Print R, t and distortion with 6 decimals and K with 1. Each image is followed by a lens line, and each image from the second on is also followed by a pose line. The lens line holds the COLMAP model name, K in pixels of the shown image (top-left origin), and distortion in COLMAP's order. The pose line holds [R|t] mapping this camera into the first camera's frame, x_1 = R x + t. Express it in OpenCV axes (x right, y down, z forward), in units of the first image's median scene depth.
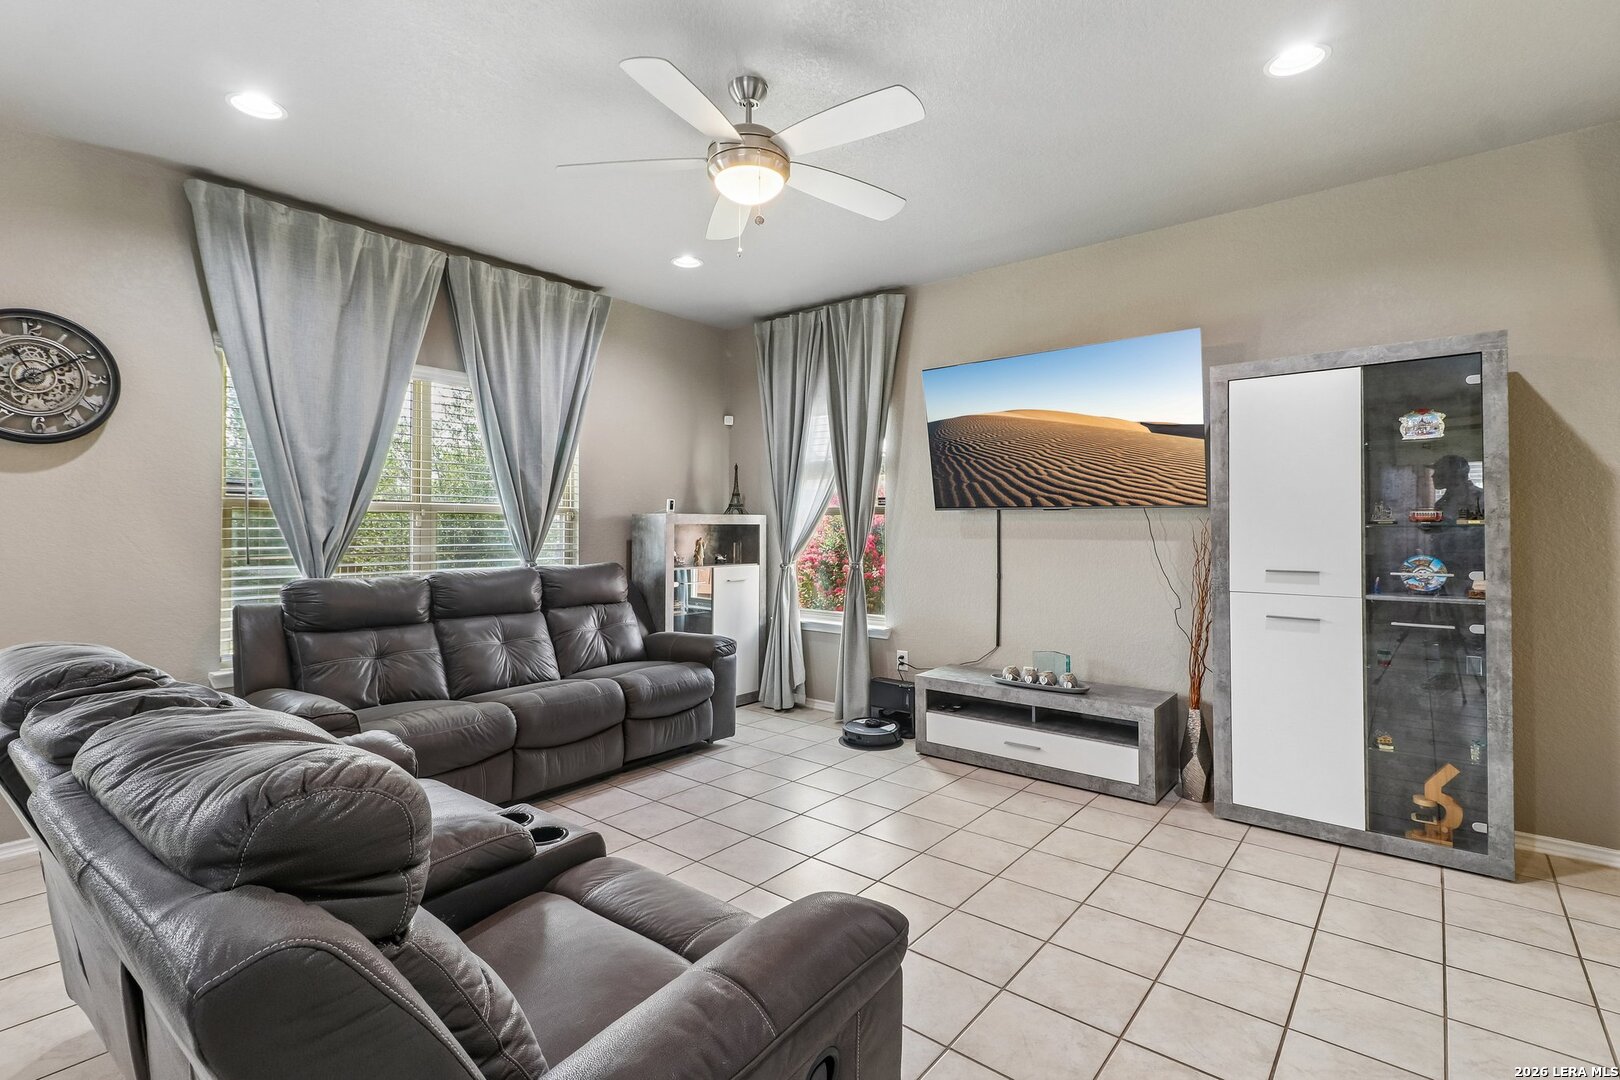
lens RADIAL K [[751.0, 0, 811.2], [0, 751.0, 508.9], [0, 0, 1]] dist [0.002616, 0.000423]
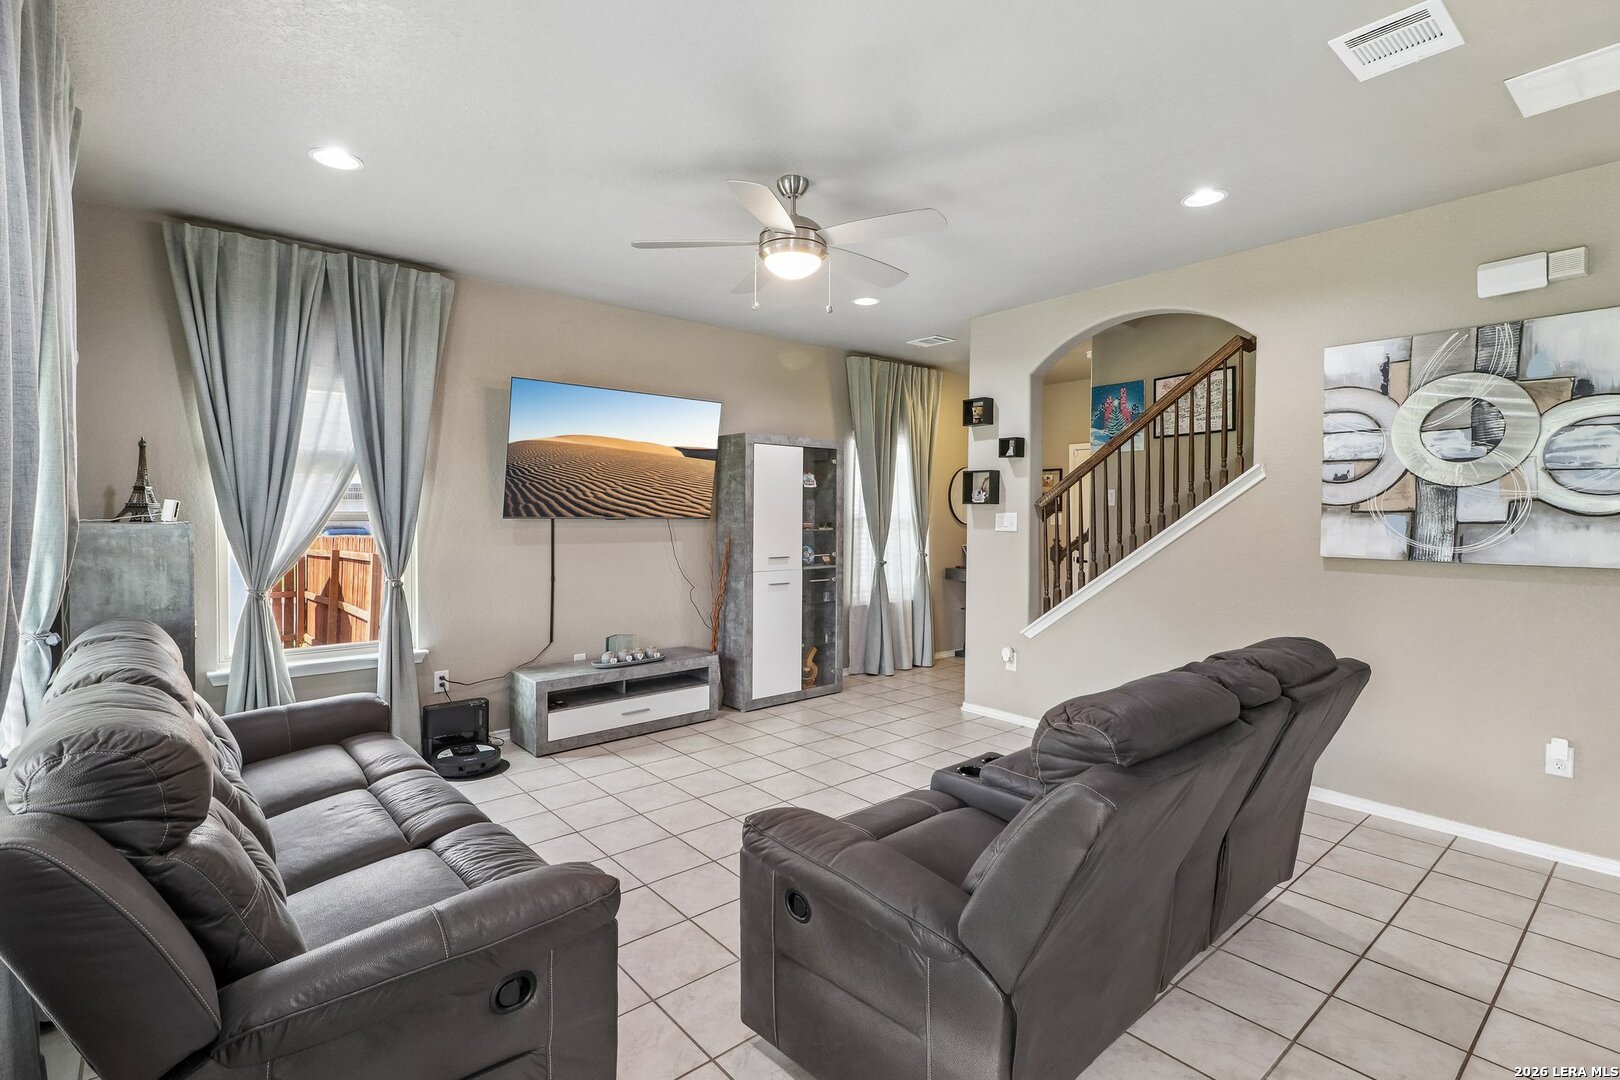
lens RADIAL K [[751.5, 0, 789.2], [0, 751.5, 531.0], [0, 0, 1]] dist [0.002239, 0.000251]
pose [[0.189920, -0.023254, 0.981524, -0.857699], [-0.028676, 0.999162, 0.029220, -0.025649], [-0.981381, -0.033696, 0.189094, 0.513196]]
